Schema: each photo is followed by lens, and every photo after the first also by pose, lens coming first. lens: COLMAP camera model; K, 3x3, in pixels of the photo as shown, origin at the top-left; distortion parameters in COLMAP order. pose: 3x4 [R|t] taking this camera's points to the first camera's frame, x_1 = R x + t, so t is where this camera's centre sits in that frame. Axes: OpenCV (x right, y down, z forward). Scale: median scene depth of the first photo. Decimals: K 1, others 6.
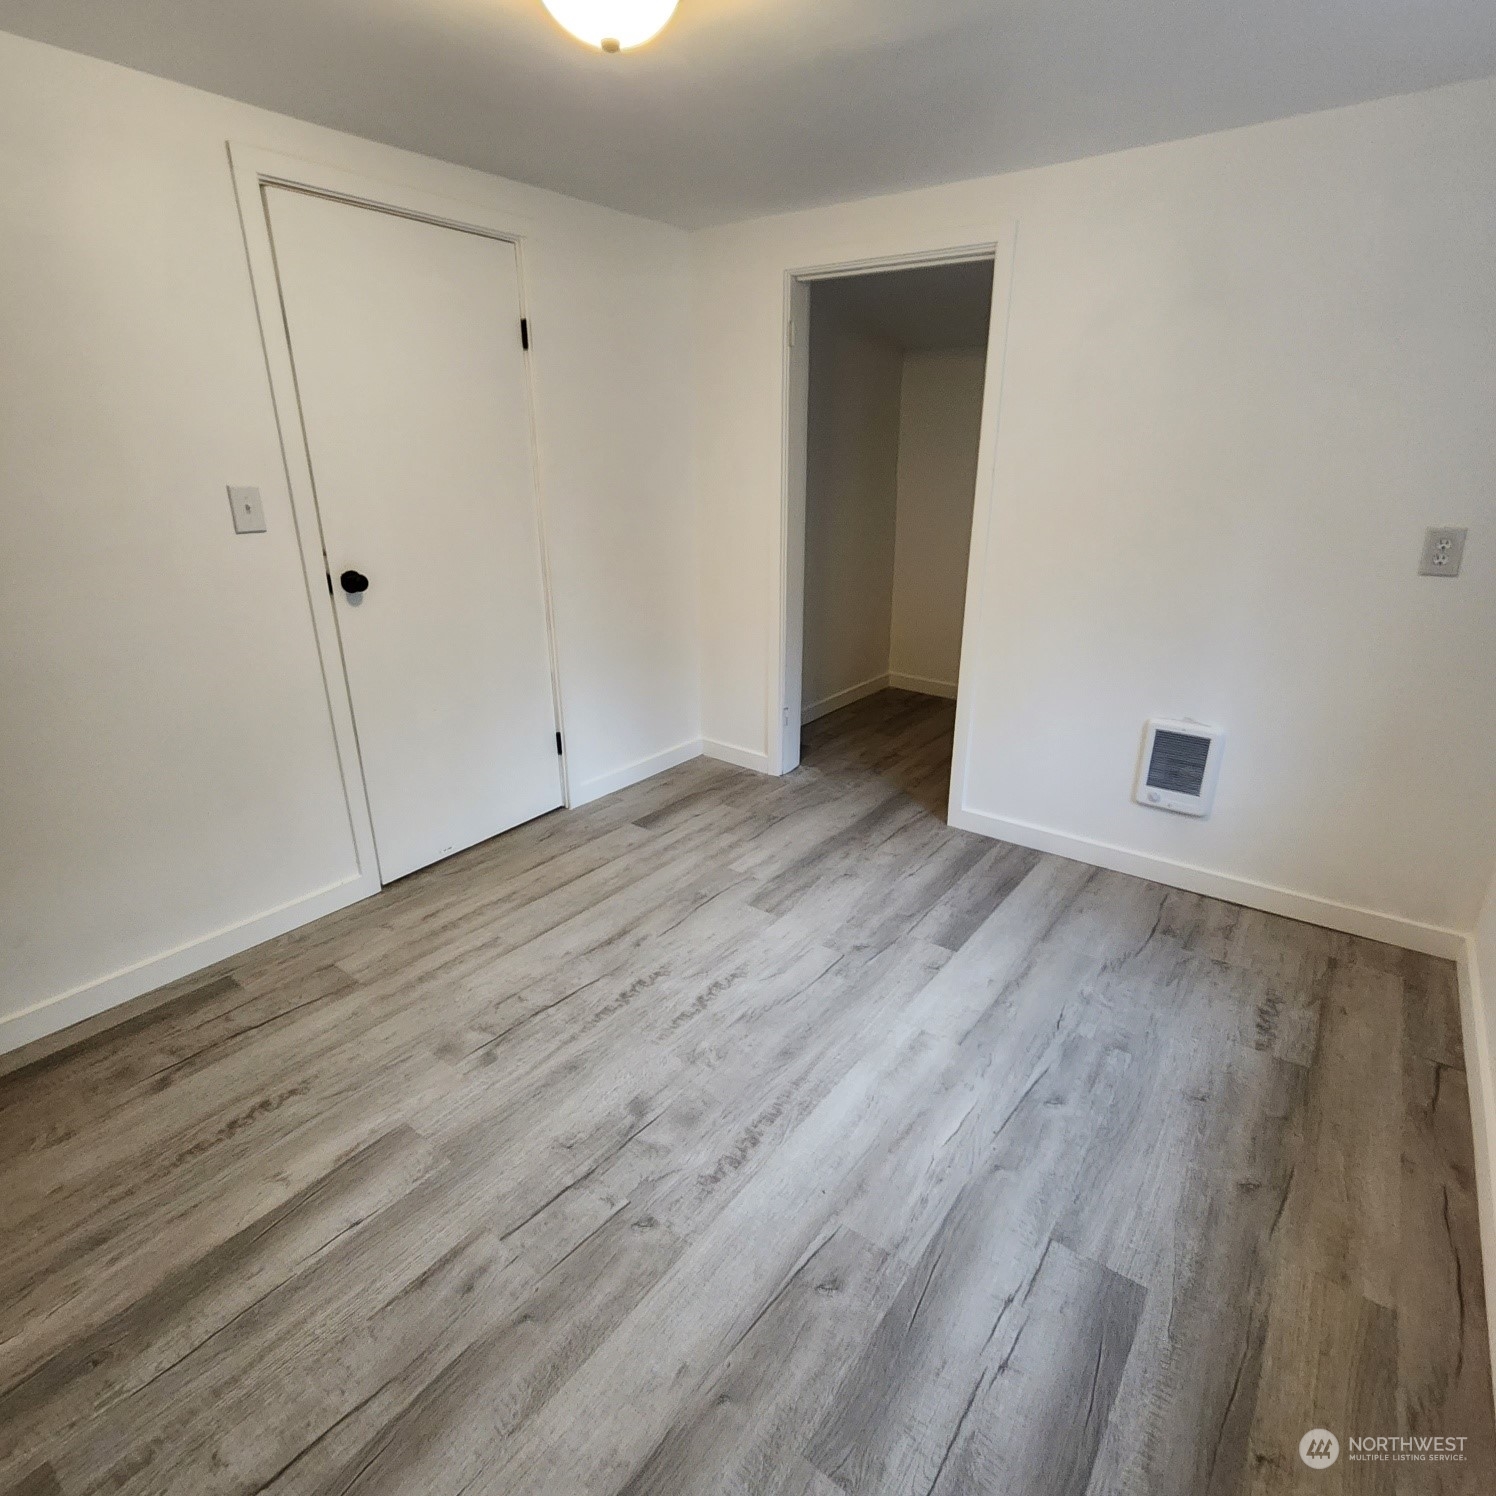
lens RADIAL K [[816.9, 0, 753.5], [0, 816.9, 739.0], [0, 0, 1]] dist [0.005105, -0.003646]
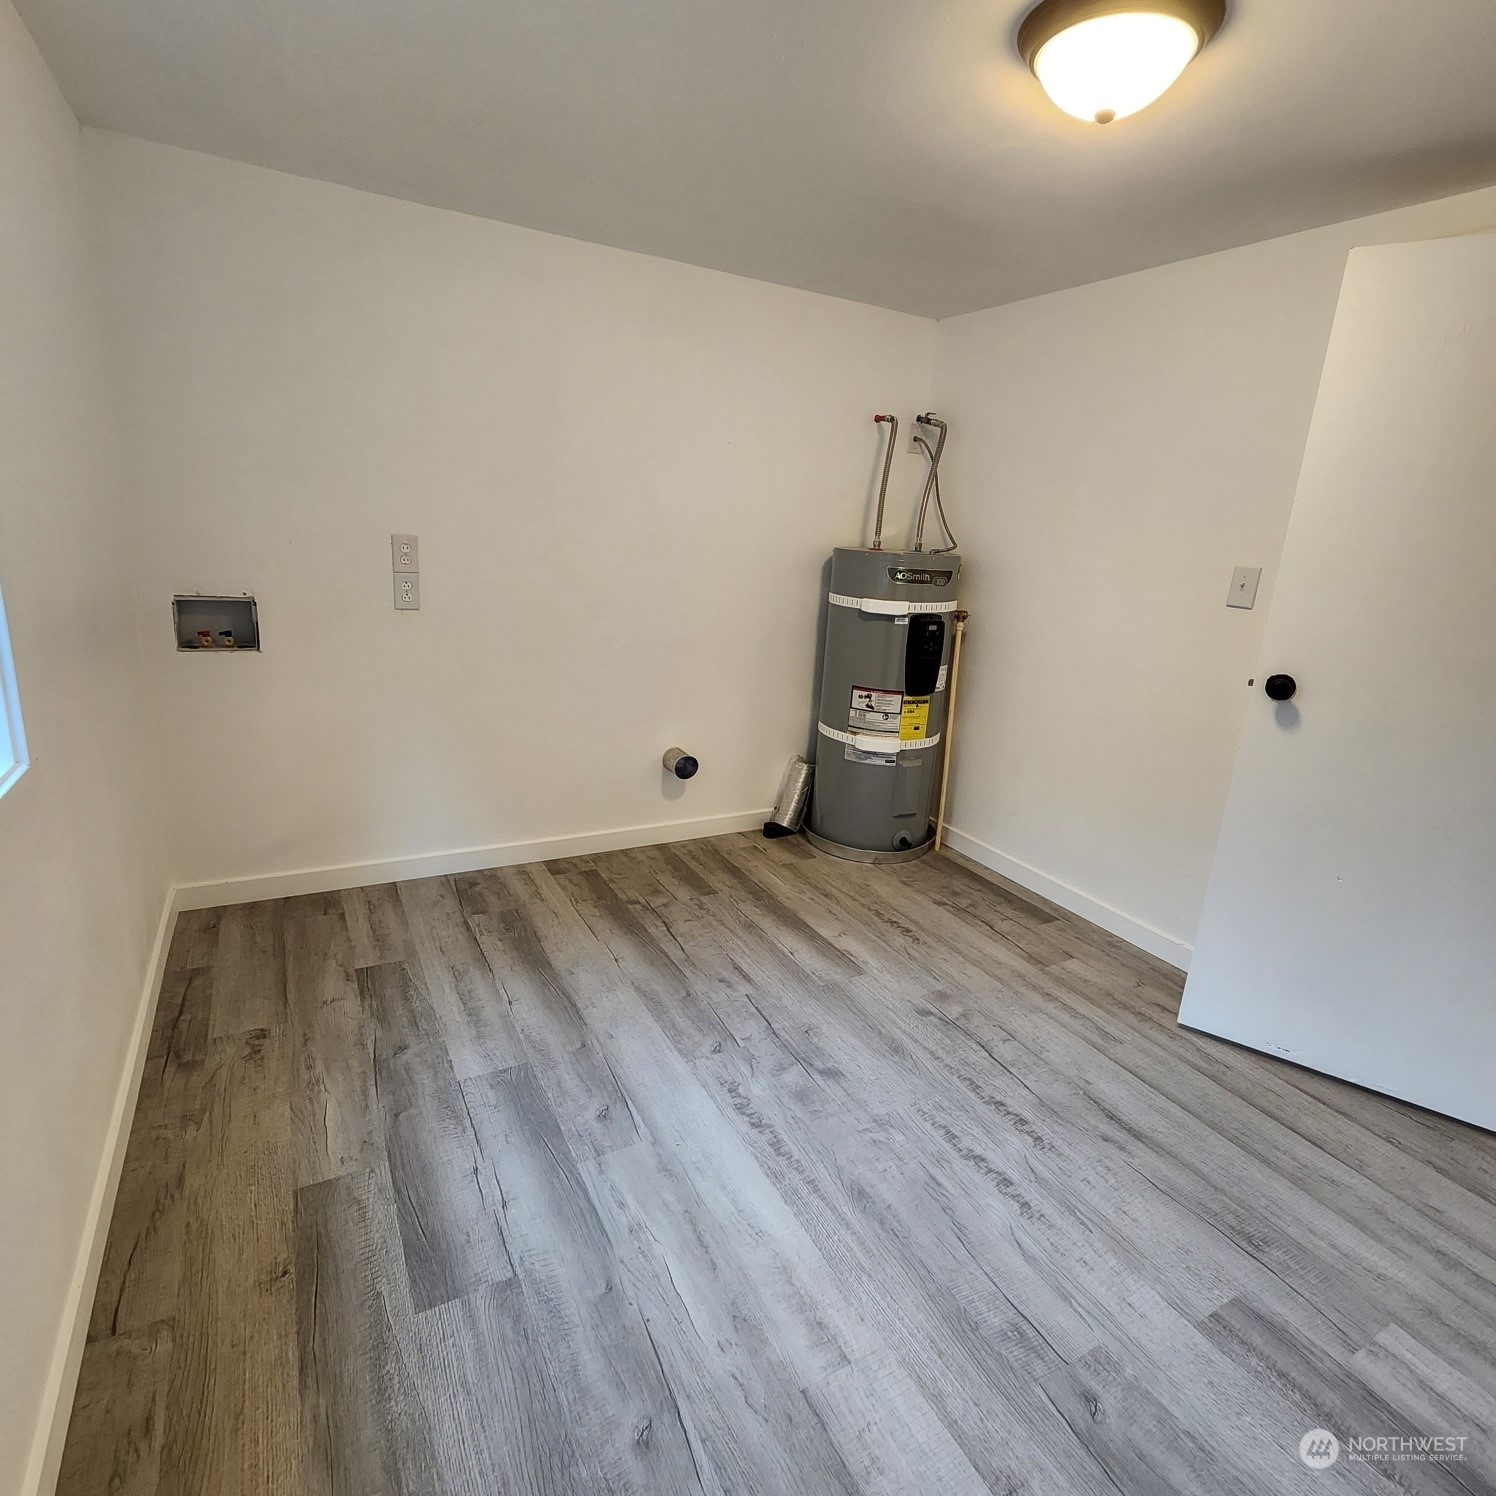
lens RADIAL K [[816.9, 0, 753.5], [0, 816.9, 739.0], [0, 0, 1]] dist [0.005105, -0.003646]
pose [[-0.396511, 0.215561, -0.892363, 0.850098], [-0.363634, 0.855656, 0.368270, -0.337529], [0.842941, 0.470517, -0.260892, 1.035923]]
